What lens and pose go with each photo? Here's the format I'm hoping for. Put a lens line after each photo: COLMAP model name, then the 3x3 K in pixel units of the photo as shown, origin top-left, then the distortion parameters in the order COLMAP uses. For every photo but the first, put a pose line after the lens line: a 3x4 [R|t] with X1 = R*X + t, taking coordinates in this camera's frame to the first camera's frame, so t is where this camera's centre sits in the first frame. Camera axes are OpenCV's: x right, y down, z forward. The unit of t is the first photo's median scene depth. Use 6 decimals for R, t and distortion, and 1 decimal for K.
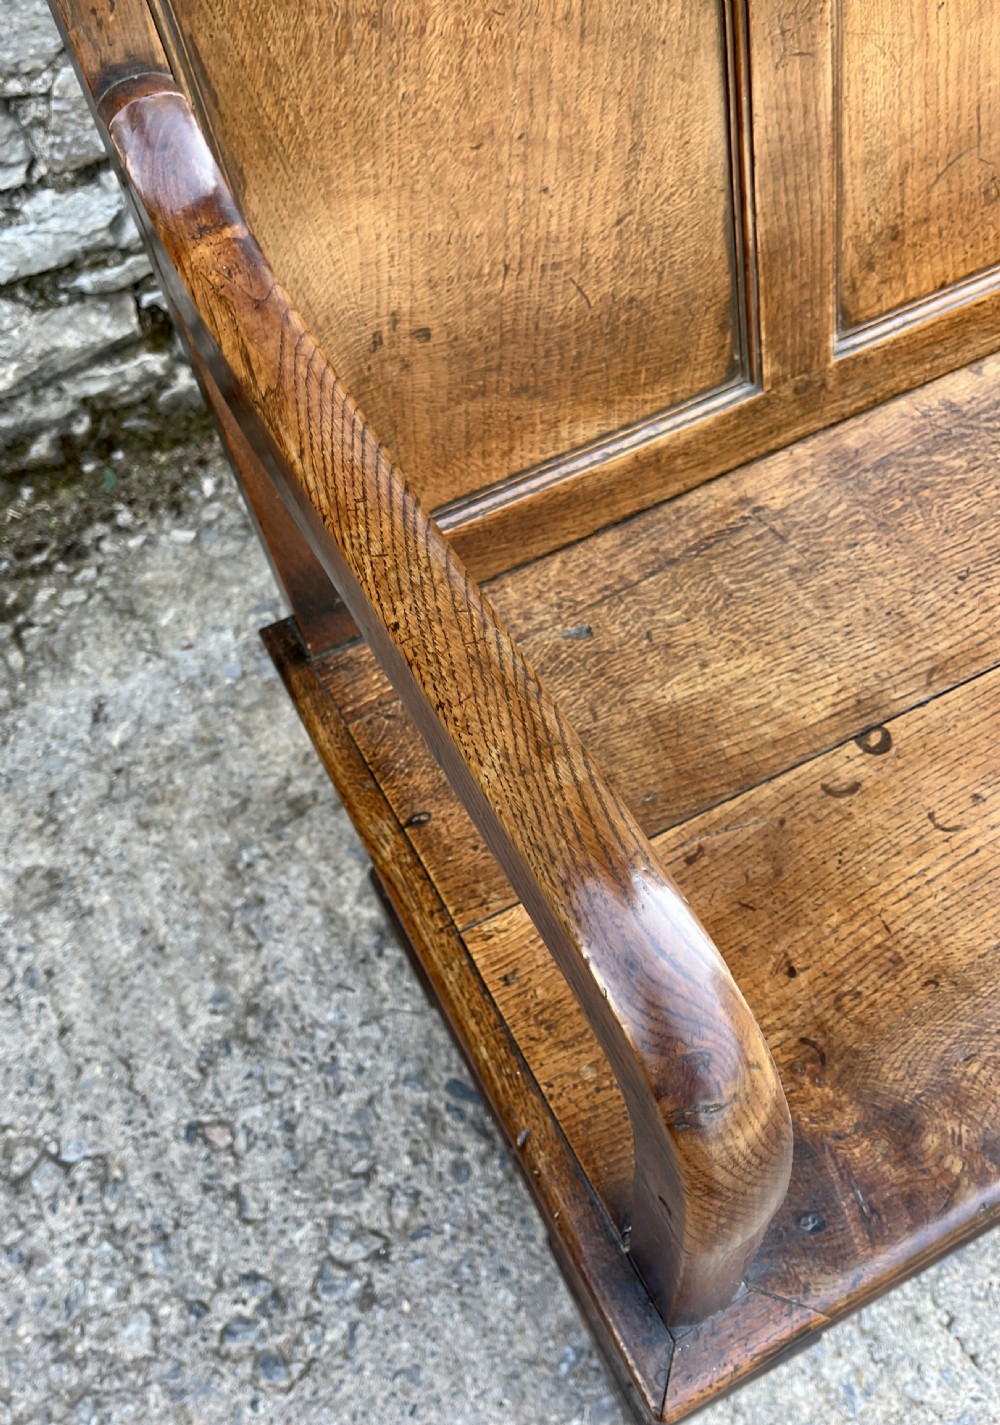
lens RADIAL K [[1181.5, 0, 450.8], [0, 1181.5, 672.3], [0, 0, 1]] dist [0.037307, -0.040795]
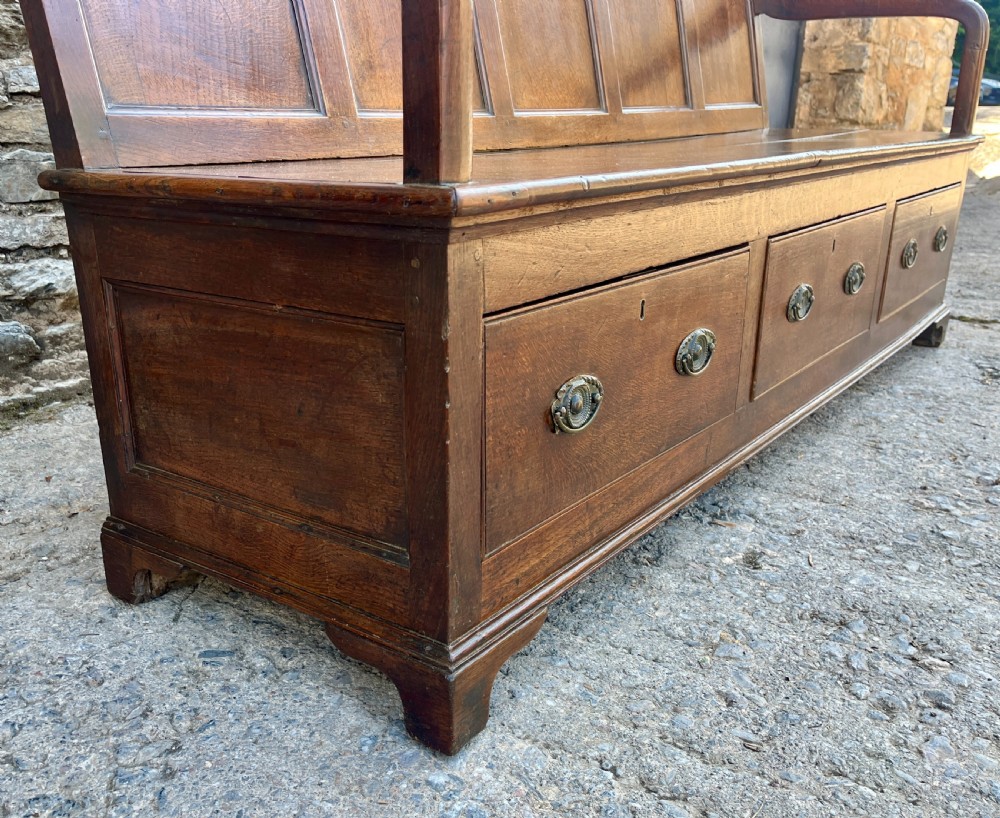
lens RADIAL K [[935.7, 0, 417.2], [0, 935.7, 459.6], [0, 0, 1]] dist [0.038685, -0.022052]
pose [[0.900660, -0.052035, 0.431398, -0.256049], [0.296378, 0.799586, -0.522323, 0.958751], [-0.317761, 0.598293, 0.735577, 0.210254]]
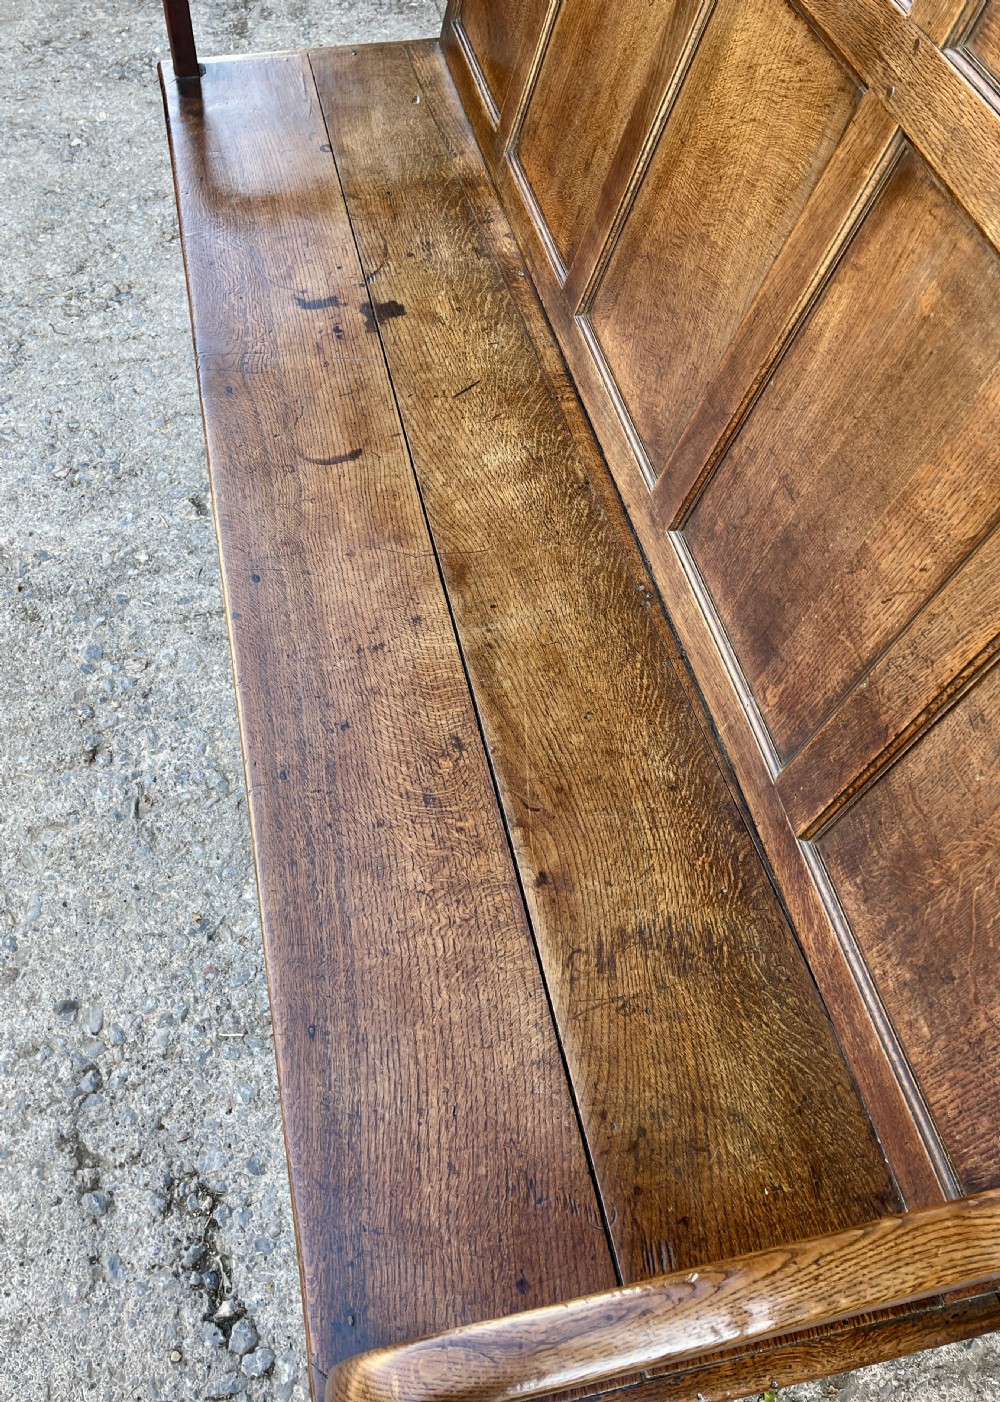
lens RADIAL K [[1141.2, 0, 432.8], [0, 1141.2, 652.1], [0, 0, 1]] dist [0.063567, -0.075731]
pose [[-0.257679, 0.841776, -0.474357, 2.041354], [-0.775637, 0.112549, 0.621064, -1.314795], [0.576185, 0.527964, 0.623911, 0.133503]]
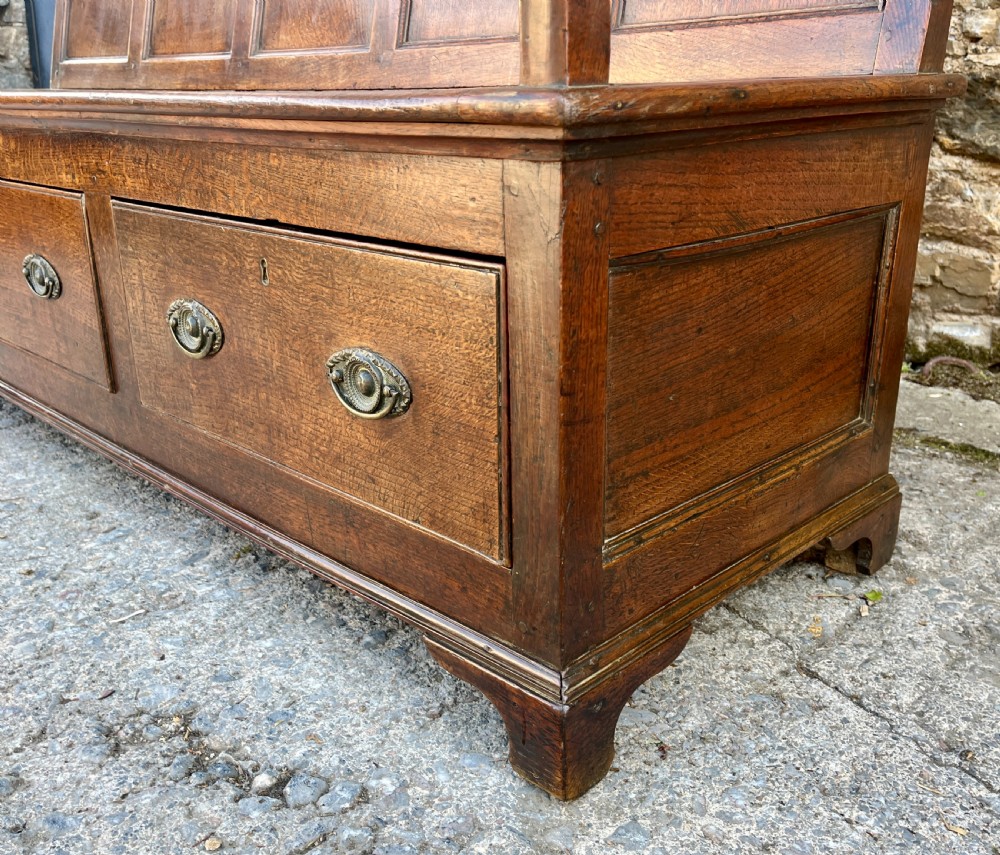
lens RADIAL K [[962.7, 0, 542.3], [0, 962.7, 444.1], [0, 0, 1]] dist [0.068270, -0.074966]
pose [[0.335788, 0.418881, -0.843673, 2.795046], [-0.787545, 0.616212, -0.007501, -0.422747], [0.516739, 0.666949, 0.536804, 0.861974]]
